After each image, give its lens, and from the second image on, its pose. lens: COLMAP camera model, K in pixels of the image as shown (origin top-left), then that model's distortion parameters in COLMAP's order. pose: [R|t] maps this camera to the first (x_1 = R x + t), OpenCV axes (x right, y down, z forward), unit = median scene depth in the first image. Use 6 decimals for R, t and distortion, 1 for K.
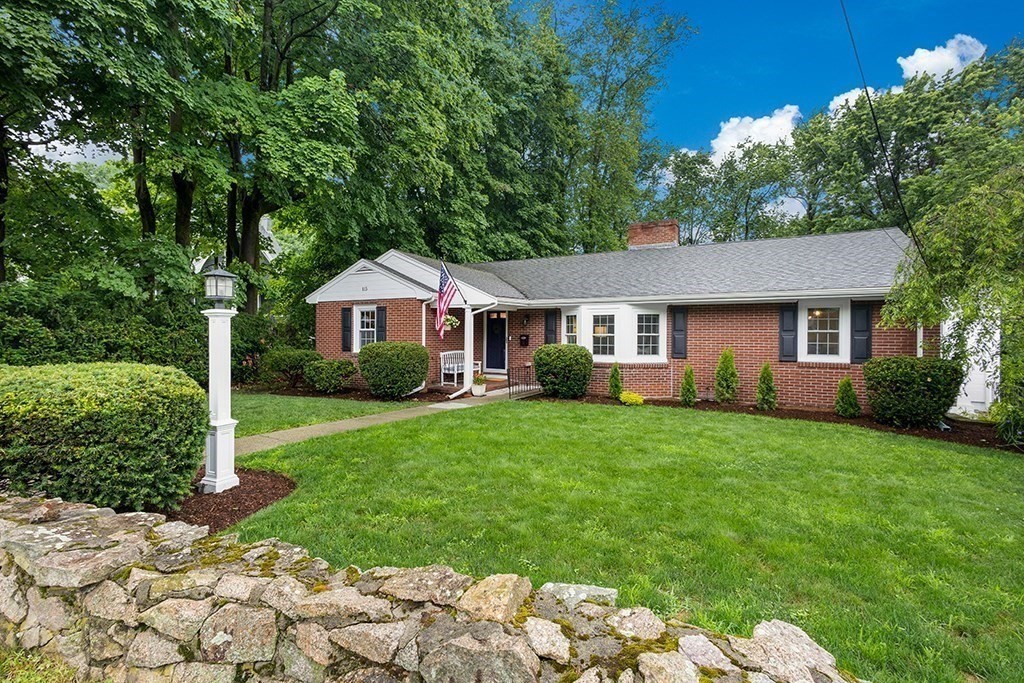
lens RADIAL K [[470.3, 0, 512.8], [0, 470.3, 338.9], [0, 0, 1]] dist [0.000957, -0.000393]
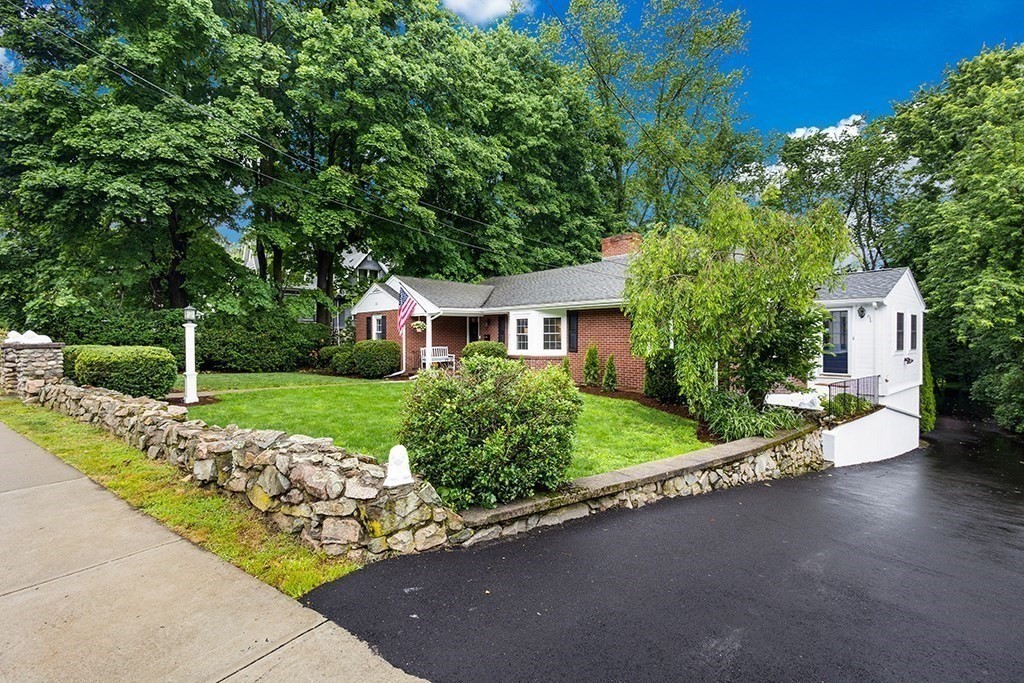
lens RADIAL K [[470.3, 0, 518.3], [0, 470.3, 341.2], [0, 0, 1]] dist [0.000957, -0.000393]
pose [[0.945469, -0.003444, -0.325693, 0.582584], [0.003899, 0.999992, 0.000746, 0.009583], [0.325687, -0.001975, 0.945475, -0.227972]]
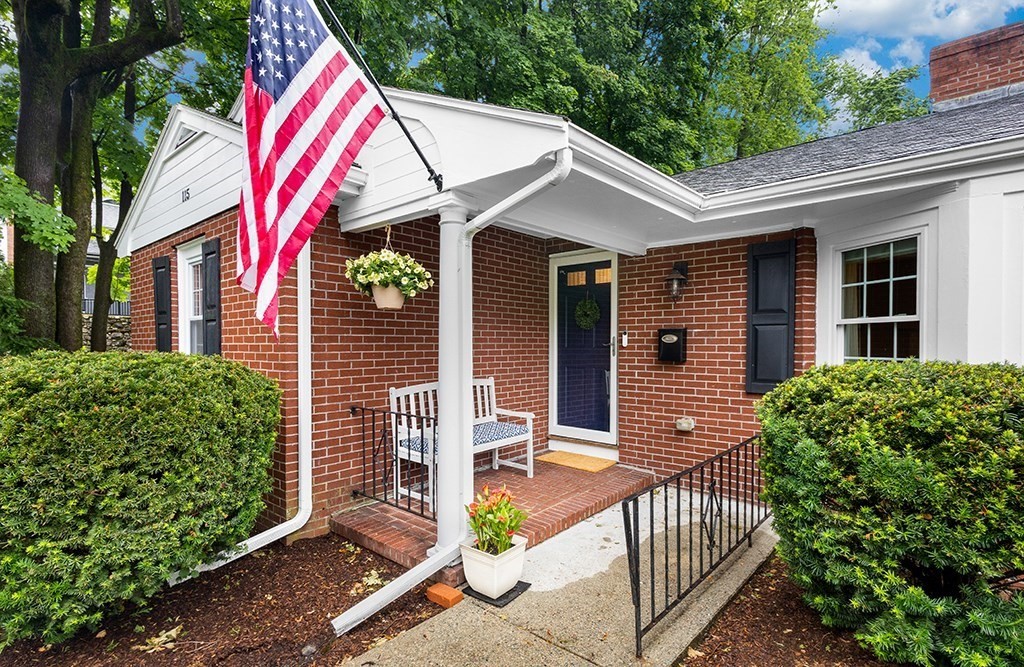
lens RADIAL K [[495.4, 0, 529.3], [0, 495.4, 354.1], [0, 0, 1]] dist [0.000684, 0.000011]
pose [[0.984509, -0.005033, -0.175261, -0.012469], [0.006537, 0.999947, 0.008007, 0.005532], [0.175211, -0.009029, 0.984489, 0.718240]]
